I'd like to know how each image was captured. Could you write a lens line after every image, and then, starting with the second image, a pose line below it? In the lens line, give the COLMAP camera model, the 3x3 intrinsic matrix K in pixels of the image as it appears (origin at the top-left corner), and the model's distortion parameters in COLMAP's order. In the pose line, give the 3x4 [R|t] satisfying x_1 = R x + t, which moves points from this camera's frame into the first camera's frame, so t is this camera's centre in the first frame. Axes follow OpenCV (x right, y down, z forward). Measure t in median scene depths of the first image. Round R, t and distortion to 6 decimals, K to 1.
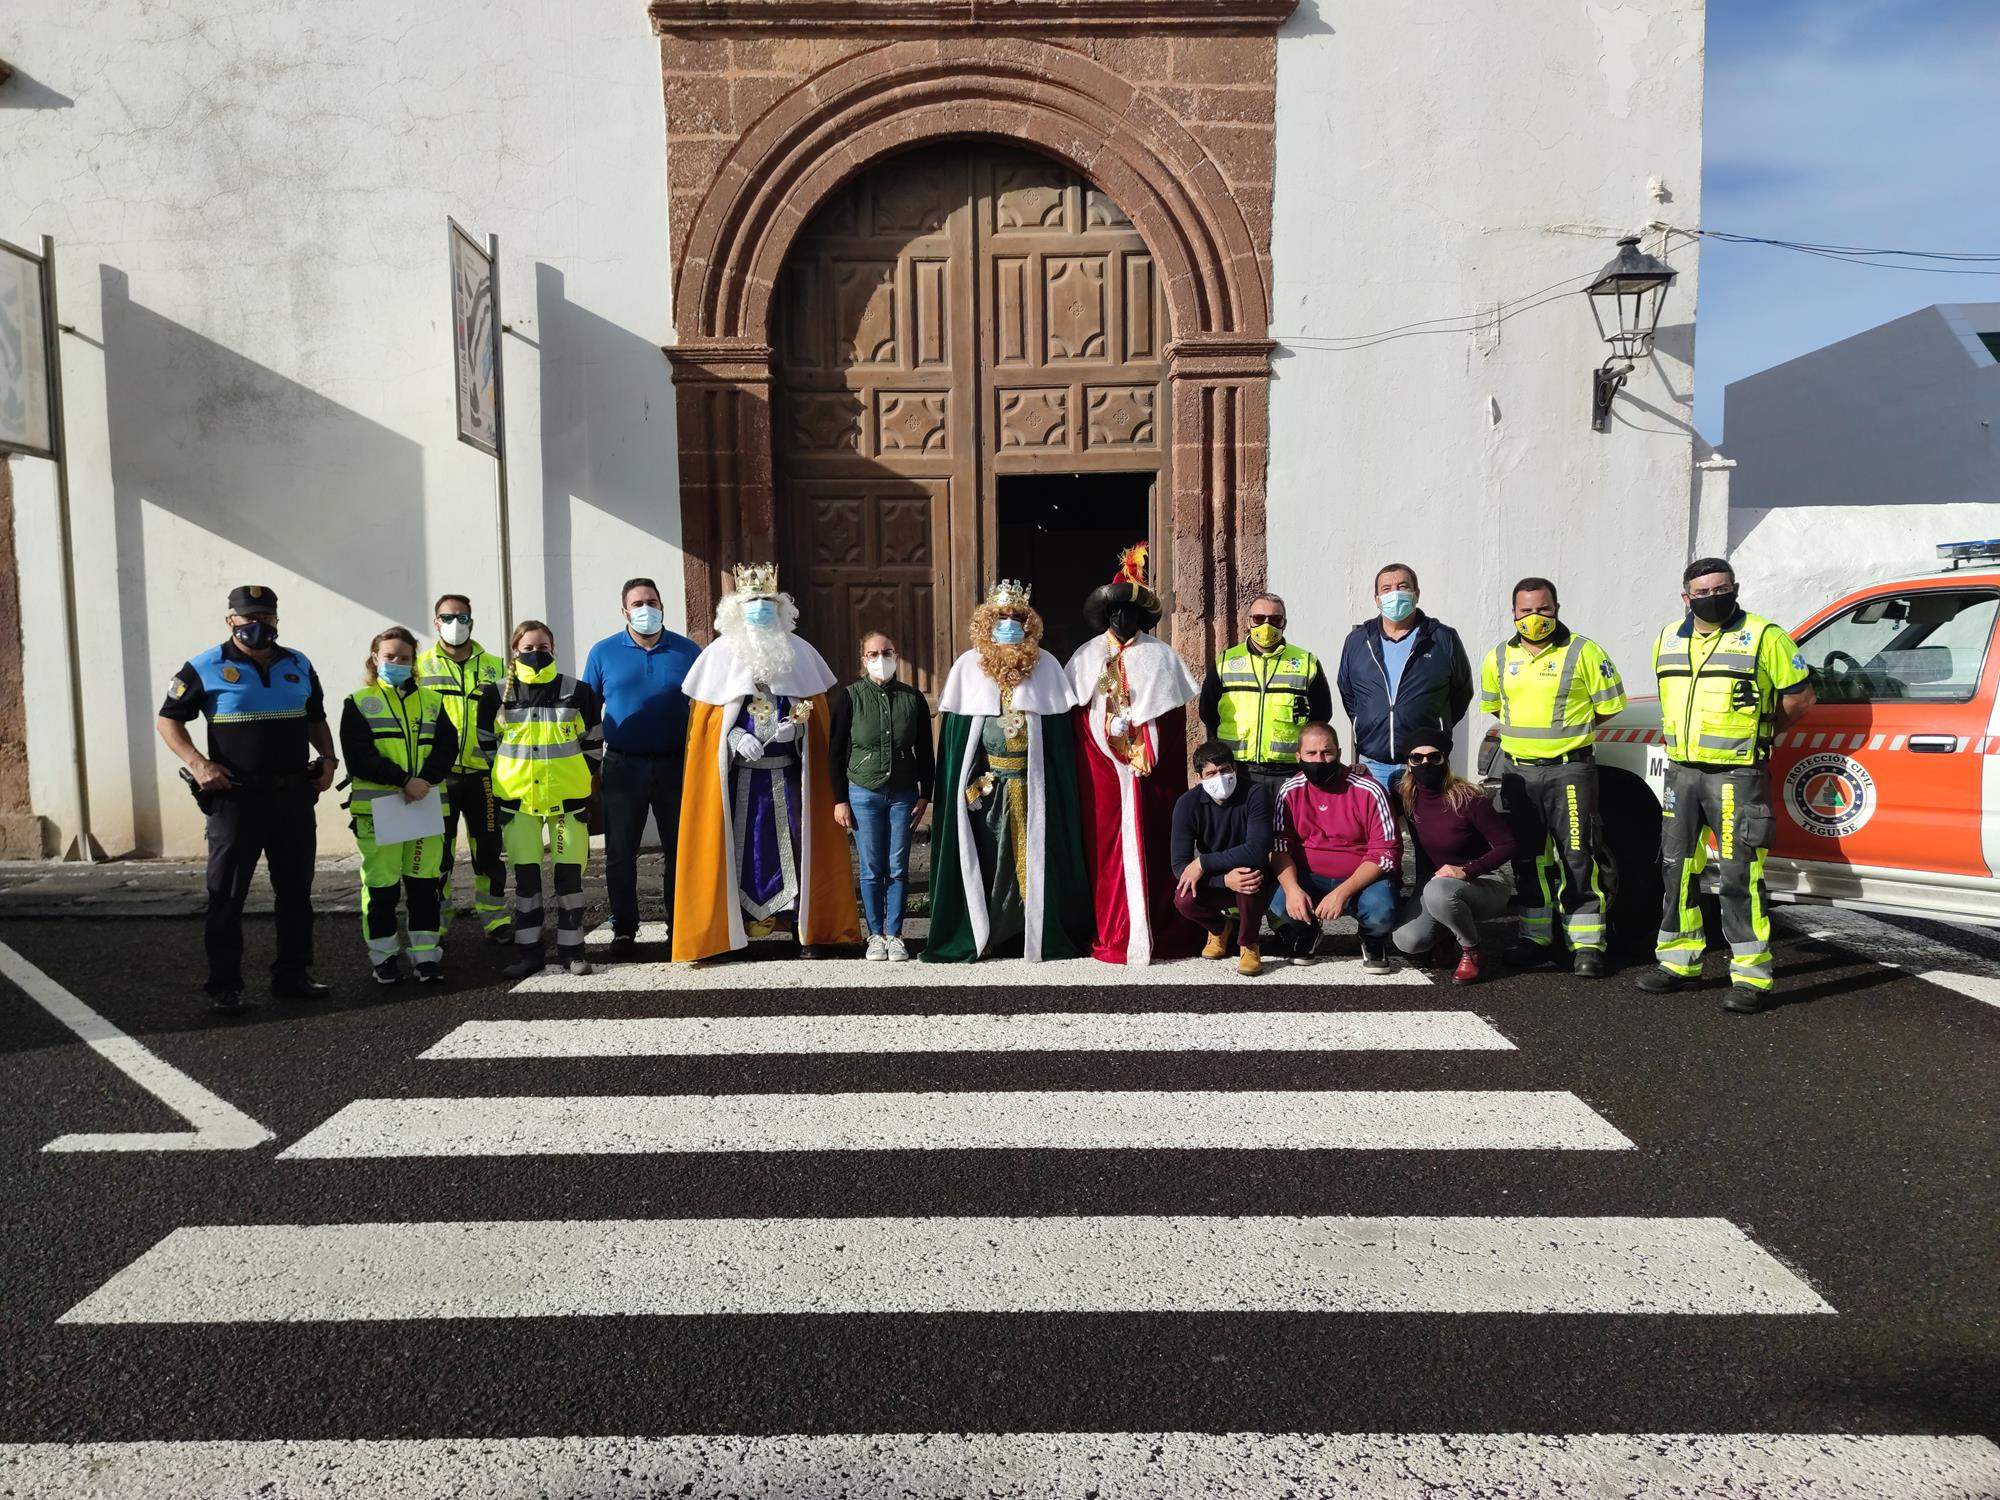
lens RADIAL K [[1414.8, 0, 1000.0], [0, 1414.8, 750.0], [0, 0, 1]] dist [-0.003460, -0.009137]
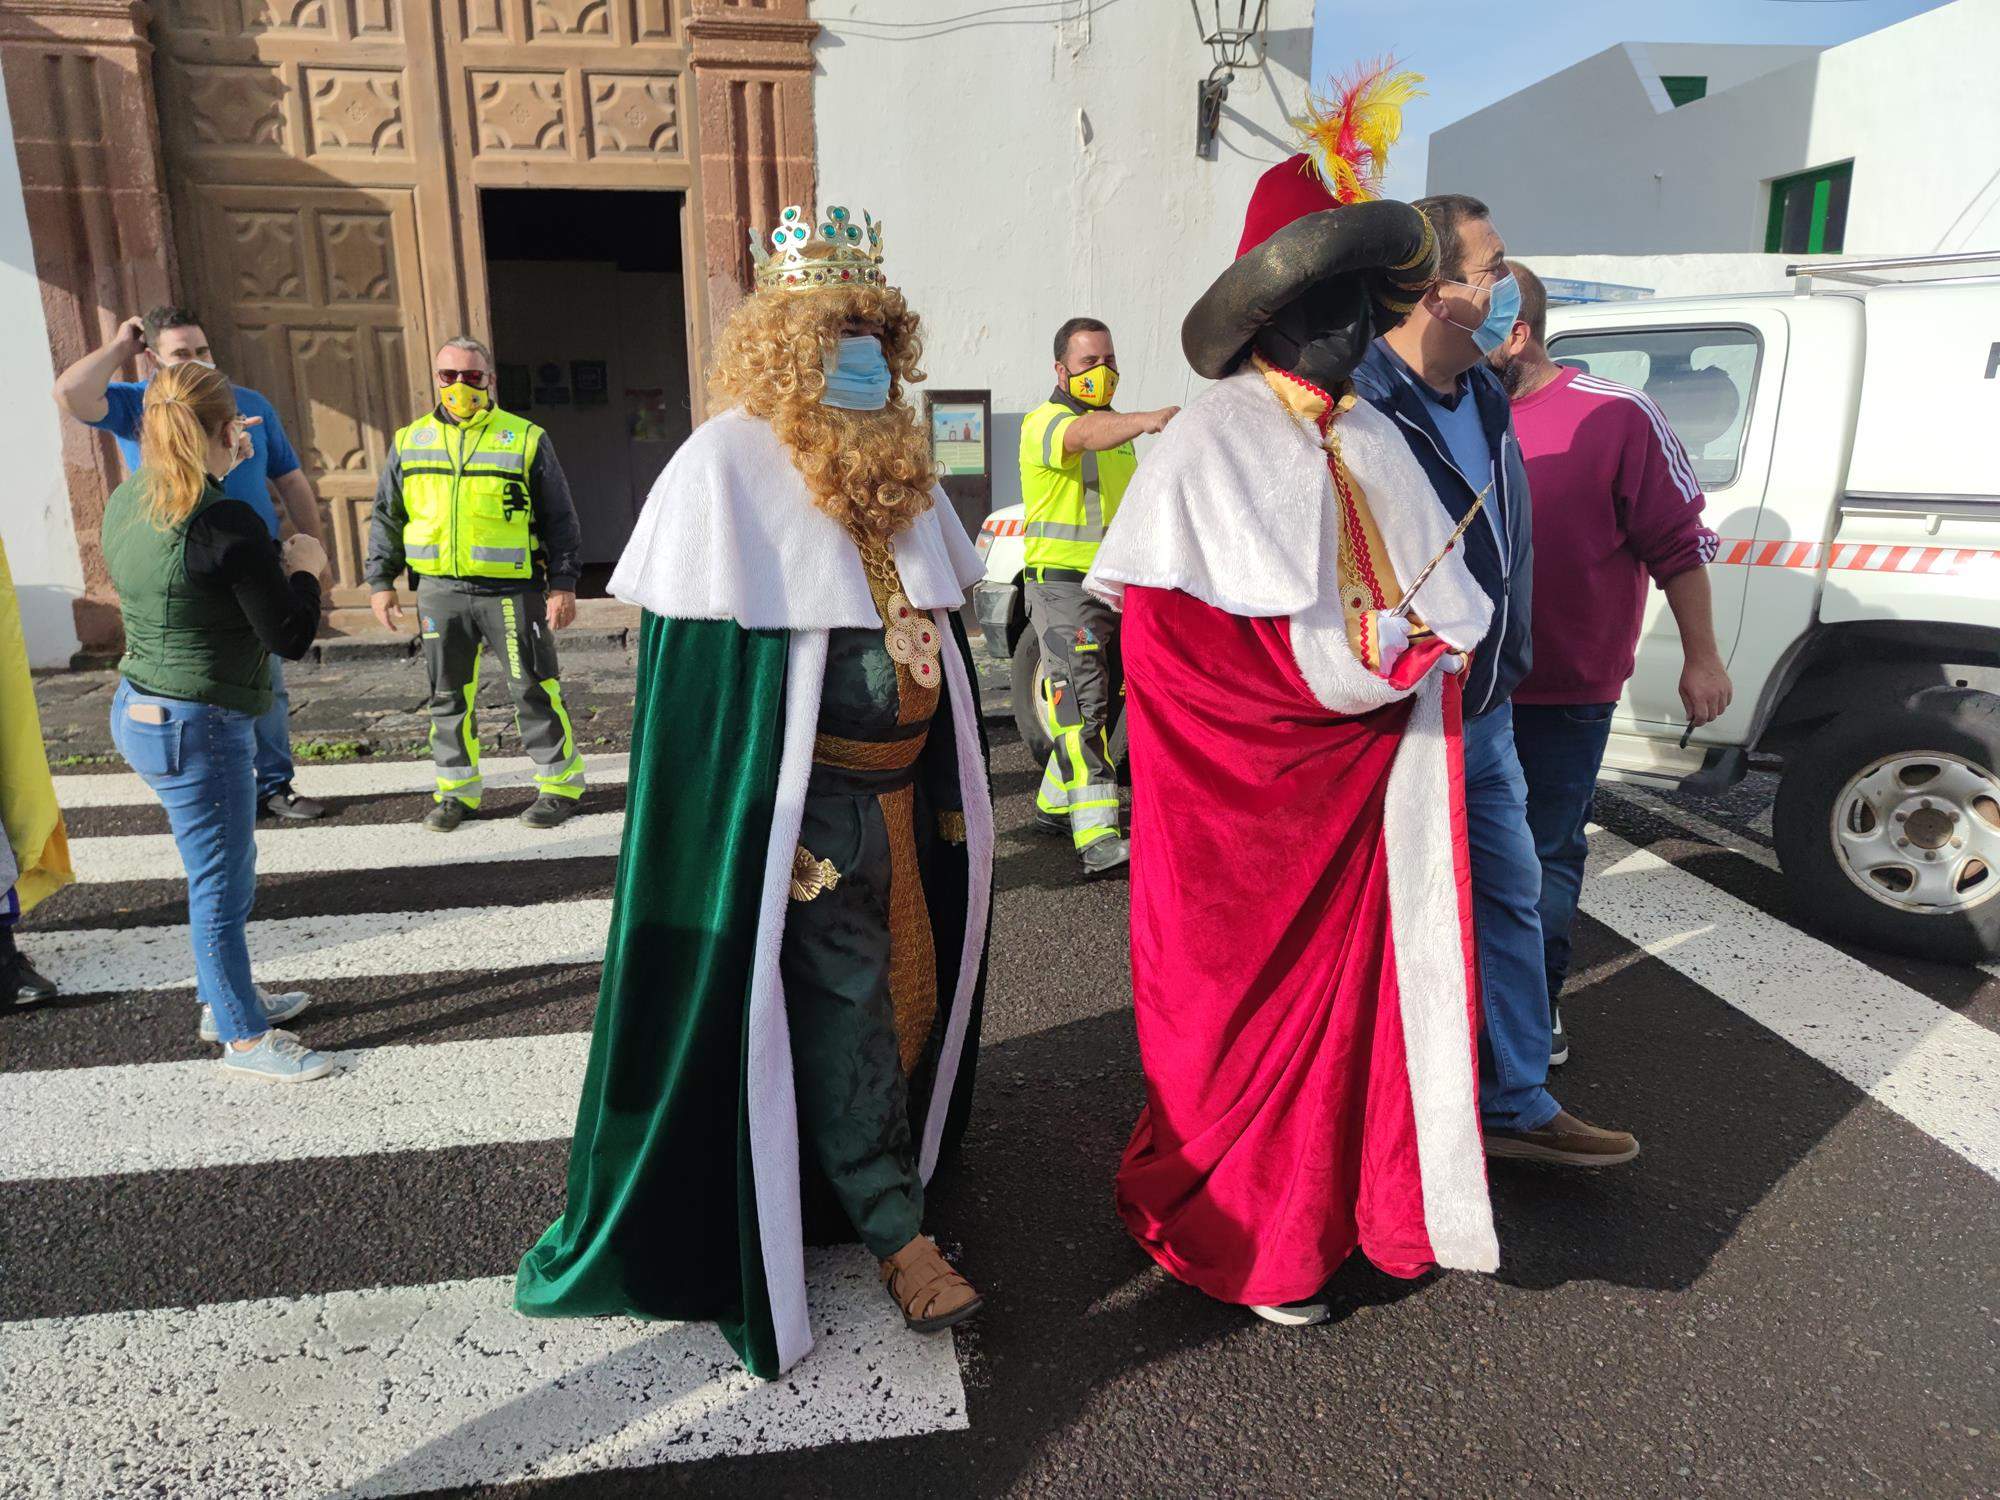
lens RADIAL K [[1509.8, 0, 1000.0], [0, 1509.8, 750.0], [0, 0, 1]] dist [0.074952, -0.124712]
pose [[0.980568, -0.036284, 0.192796, 0.109328], [0.008077, 0.989381, 0.145118, -0.005576], [-0.196014, -0.140740, 0.970449, 0.076958]]
